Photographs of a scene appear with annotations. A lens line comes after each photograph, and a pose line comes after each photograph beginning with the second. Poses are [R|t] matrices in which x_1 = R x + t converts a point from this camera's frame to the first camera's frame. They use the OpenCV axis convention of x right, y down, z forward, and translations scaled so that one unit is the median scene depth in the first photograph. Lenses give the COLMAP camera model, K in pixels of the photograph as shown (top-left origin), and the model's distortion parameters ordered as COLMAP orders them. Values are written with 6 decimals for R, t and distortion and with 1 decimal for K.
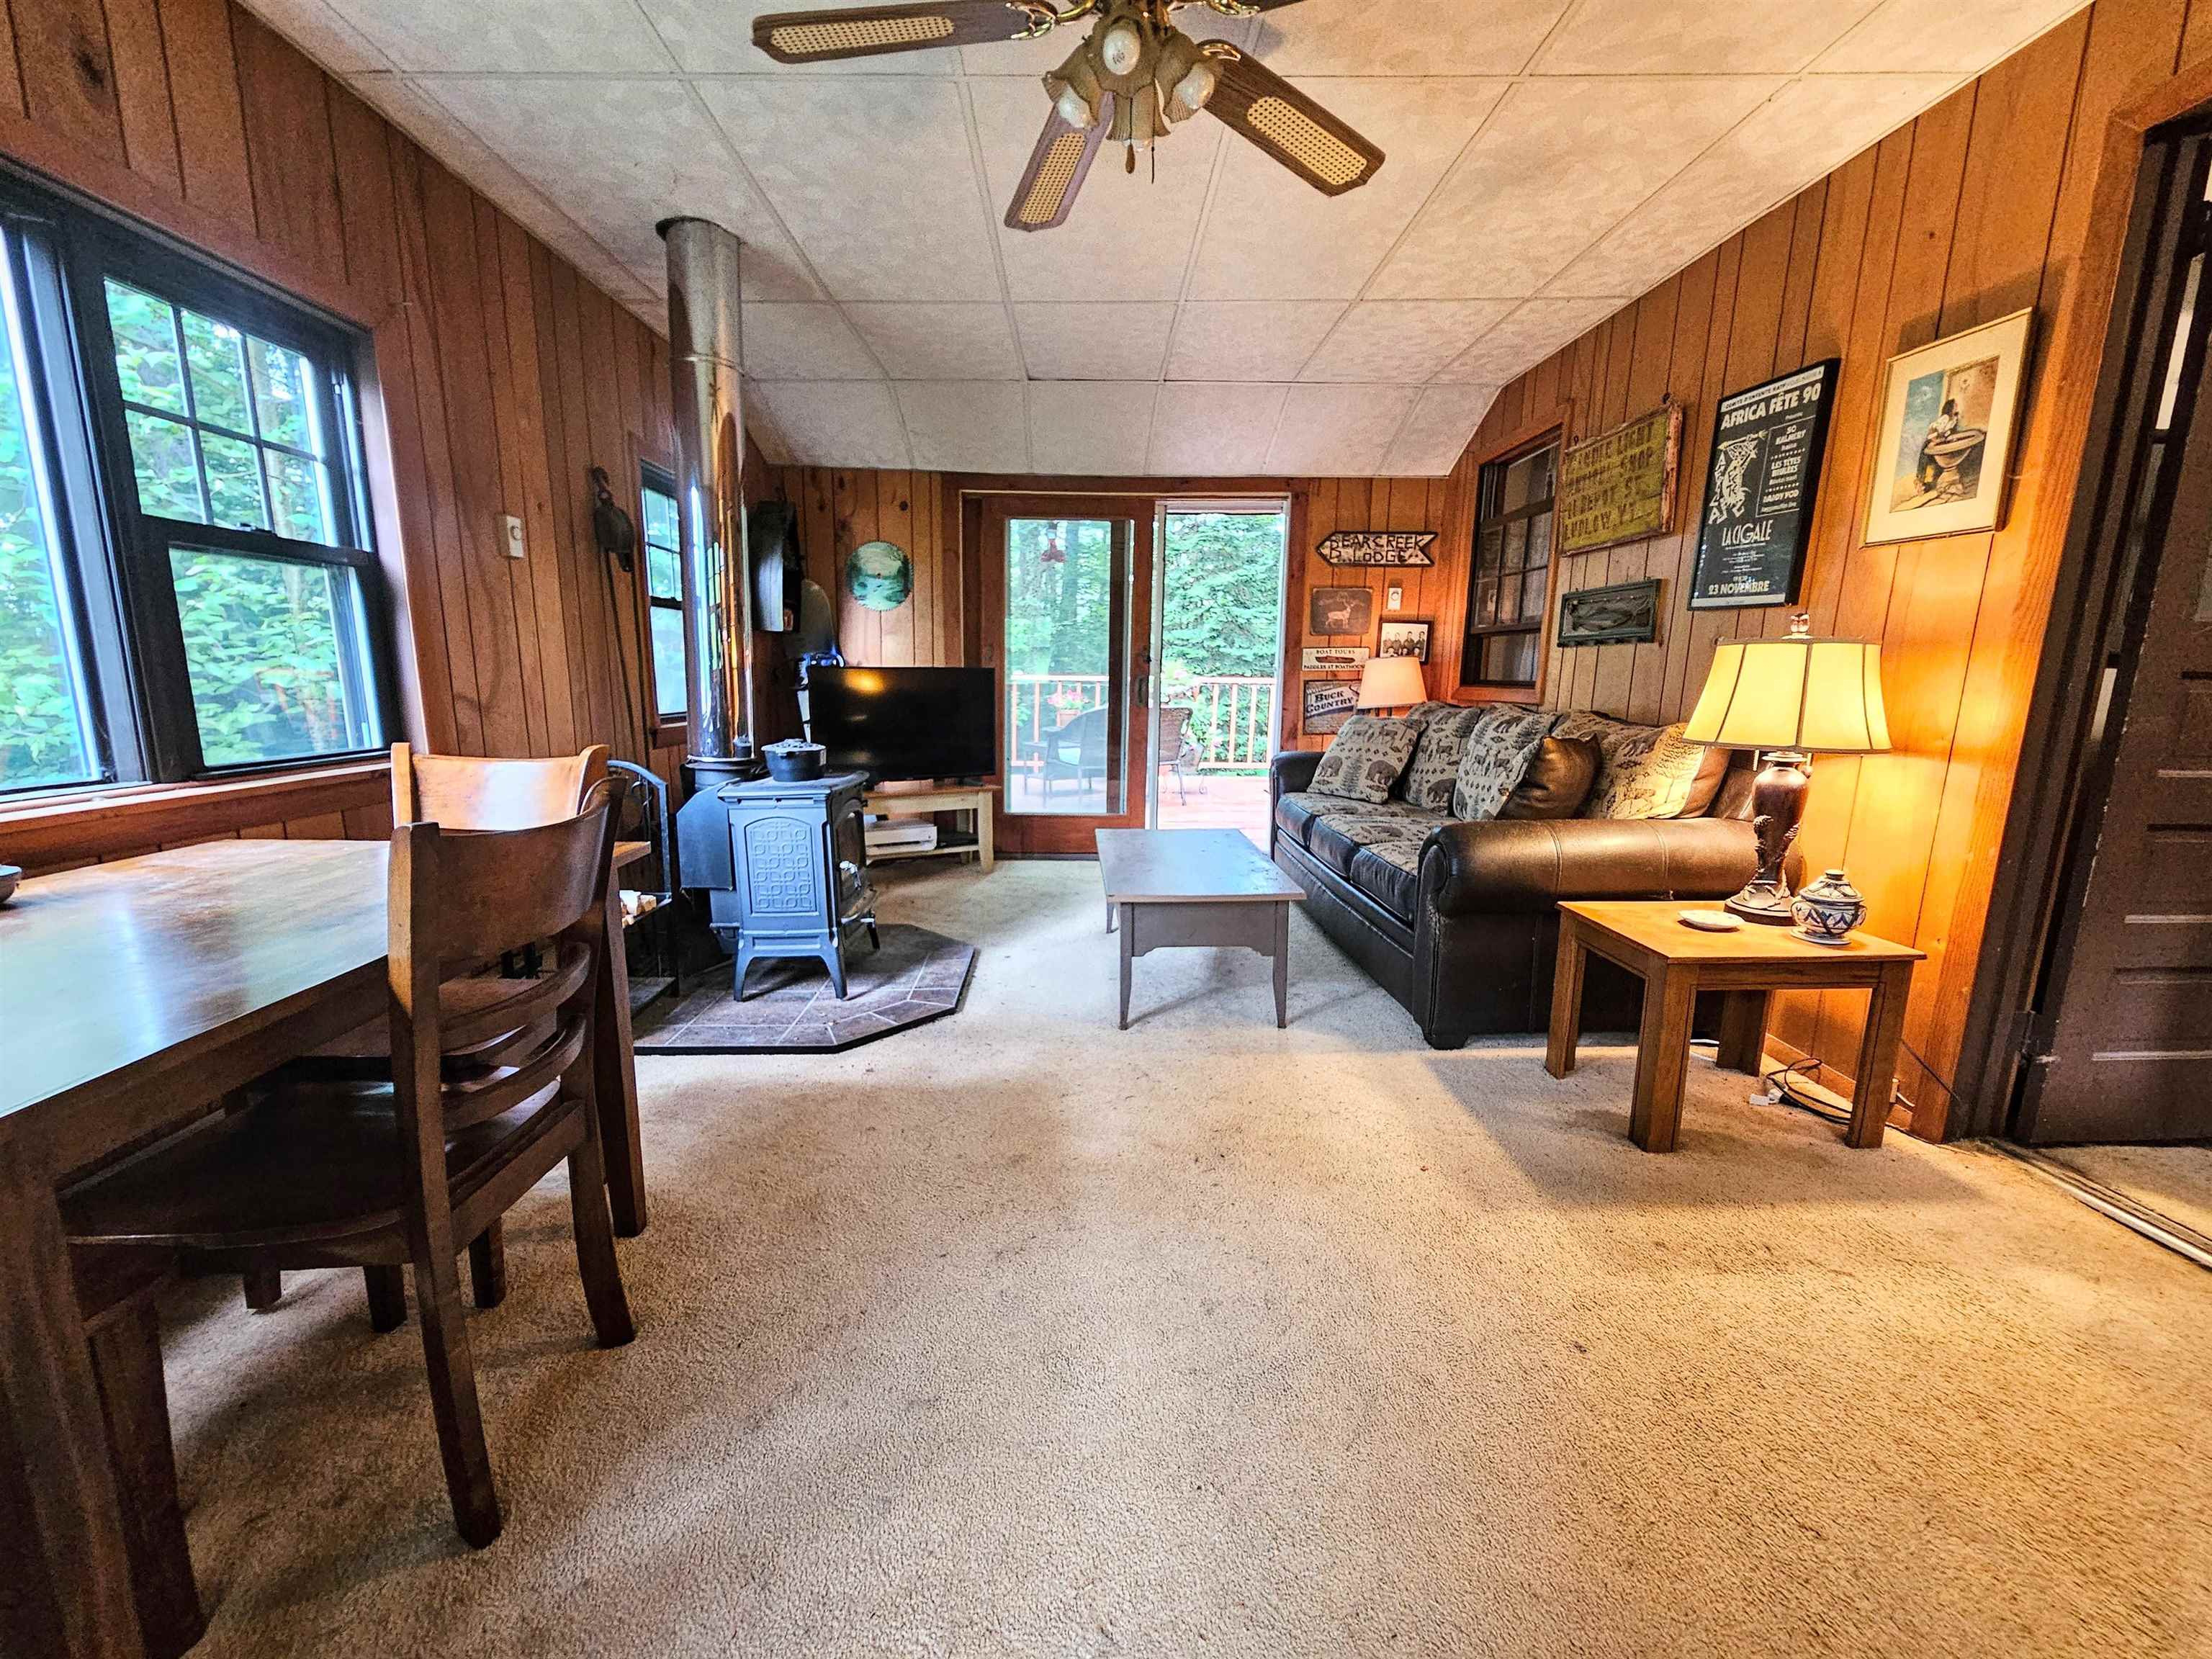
lens RADIAL K [[914.9, 0, 1121.9], [0, 914.9, 833.2], [0, 0, 1]] dist [0.002622, -0.001013]
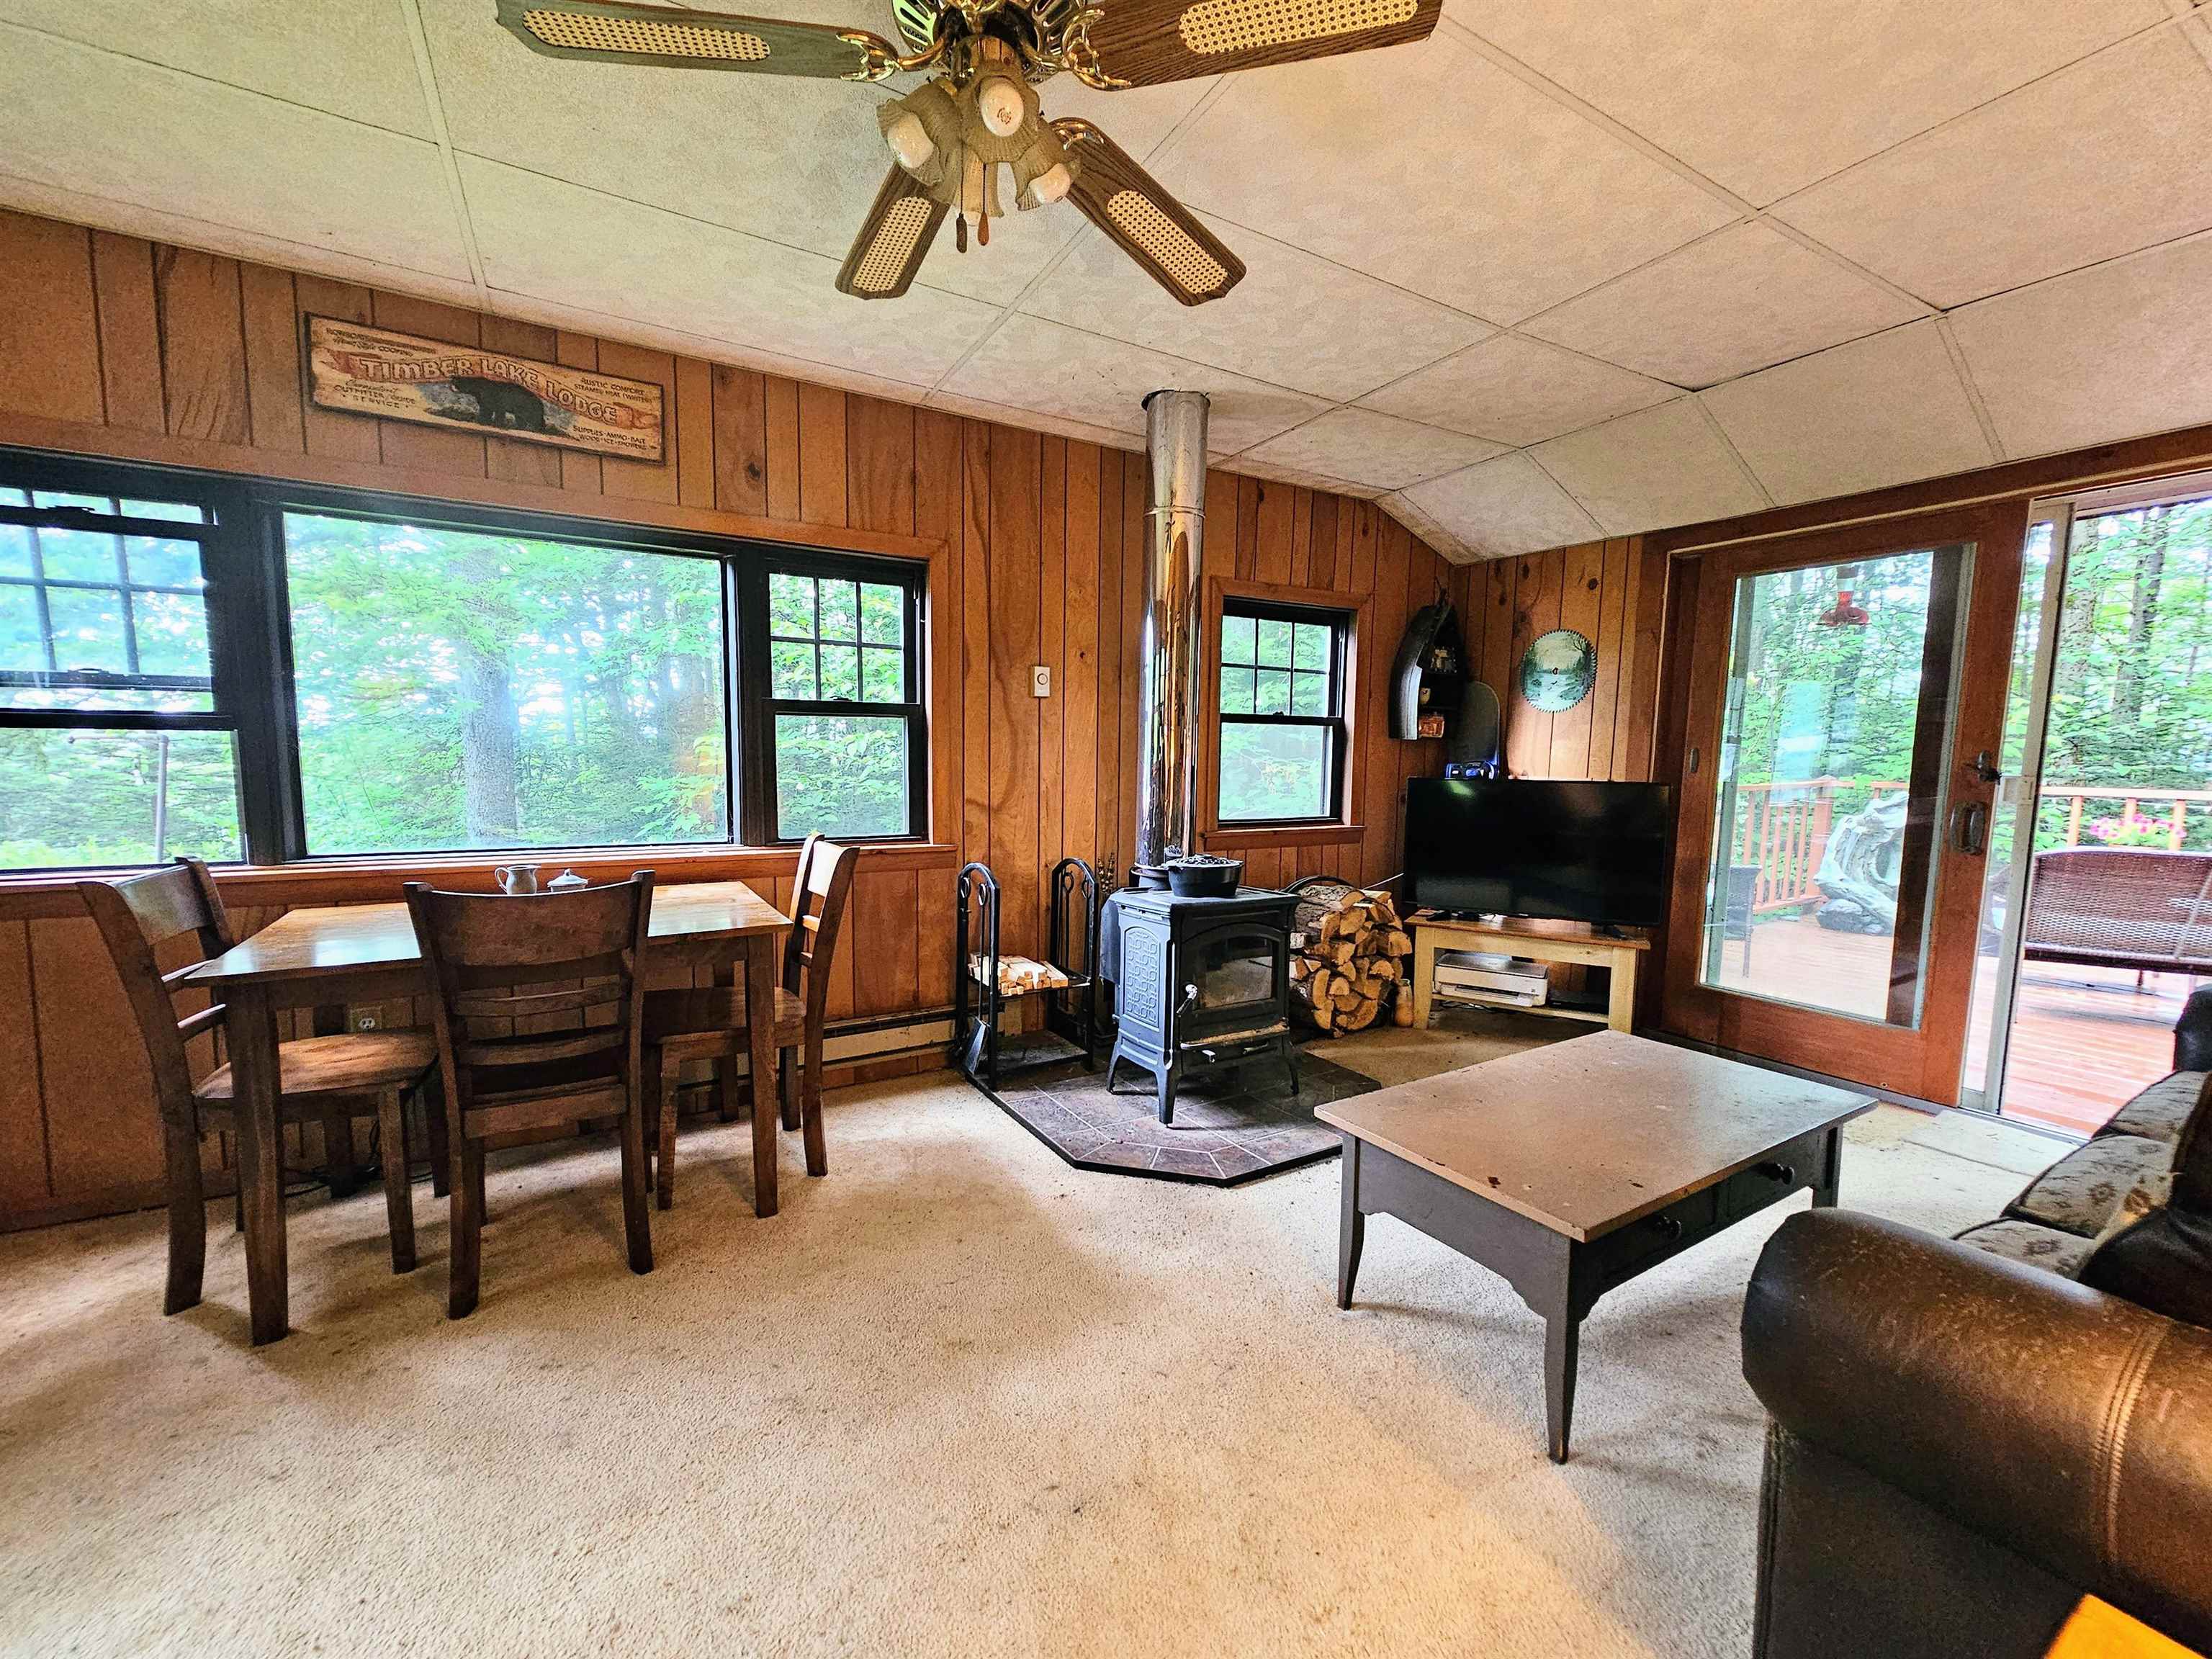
lens RADIAL K [[914.9, 0, 1093.6], [0, 914.9, 832.0], [0, 0, 1]] dist [0.002622, -0.001013]
pose [[0.465473, 0.075022, -0.881877, 0.507632], [-0.162686, 0.986676, -0.001932, -0.113911], [0.869982, 0.144368, 0.471476, 0.451013]]
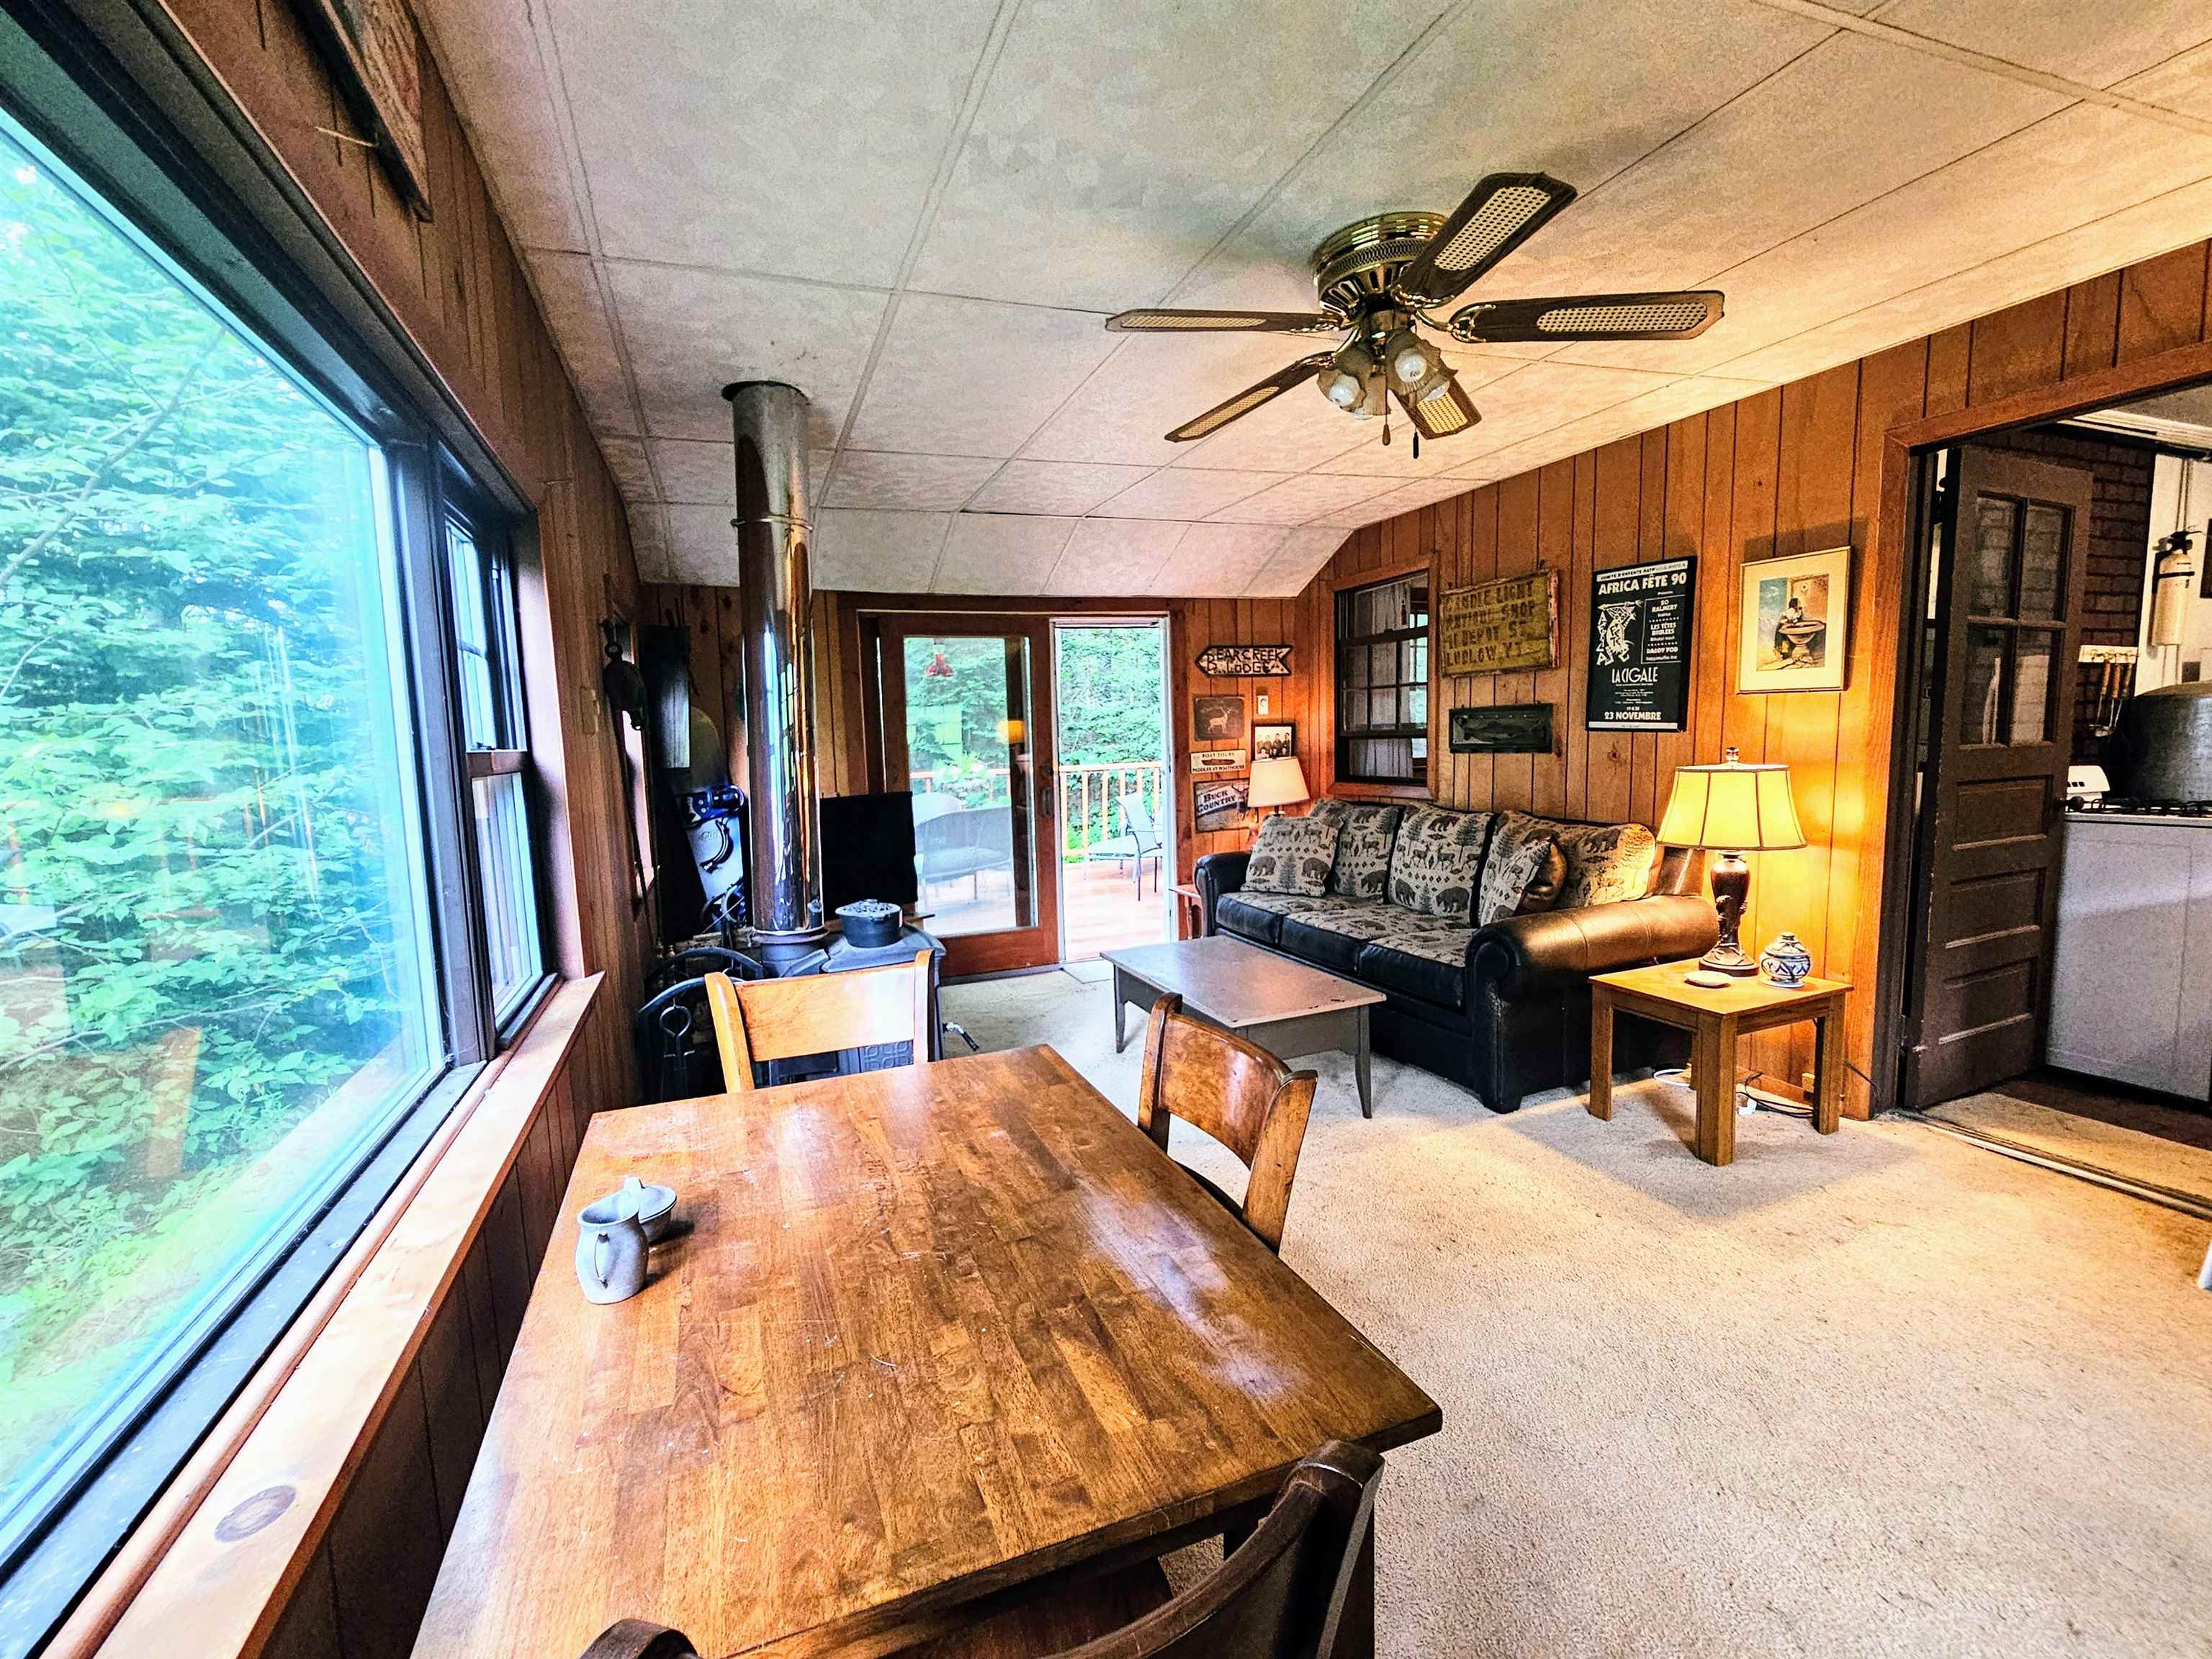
lens RADIAL K [[961.9, 0, 1119.4], [0, 961.9, 833.5], [0, 0, 1]] dist [0.001733, -0.000305]
pose [[0.939762, -0.077158, 0.333008, -0.476364], [0.102373, 0.993006, -0.058820, -0.094105], [-0.326140, 0.089367, 0.941088, -0.036208]]
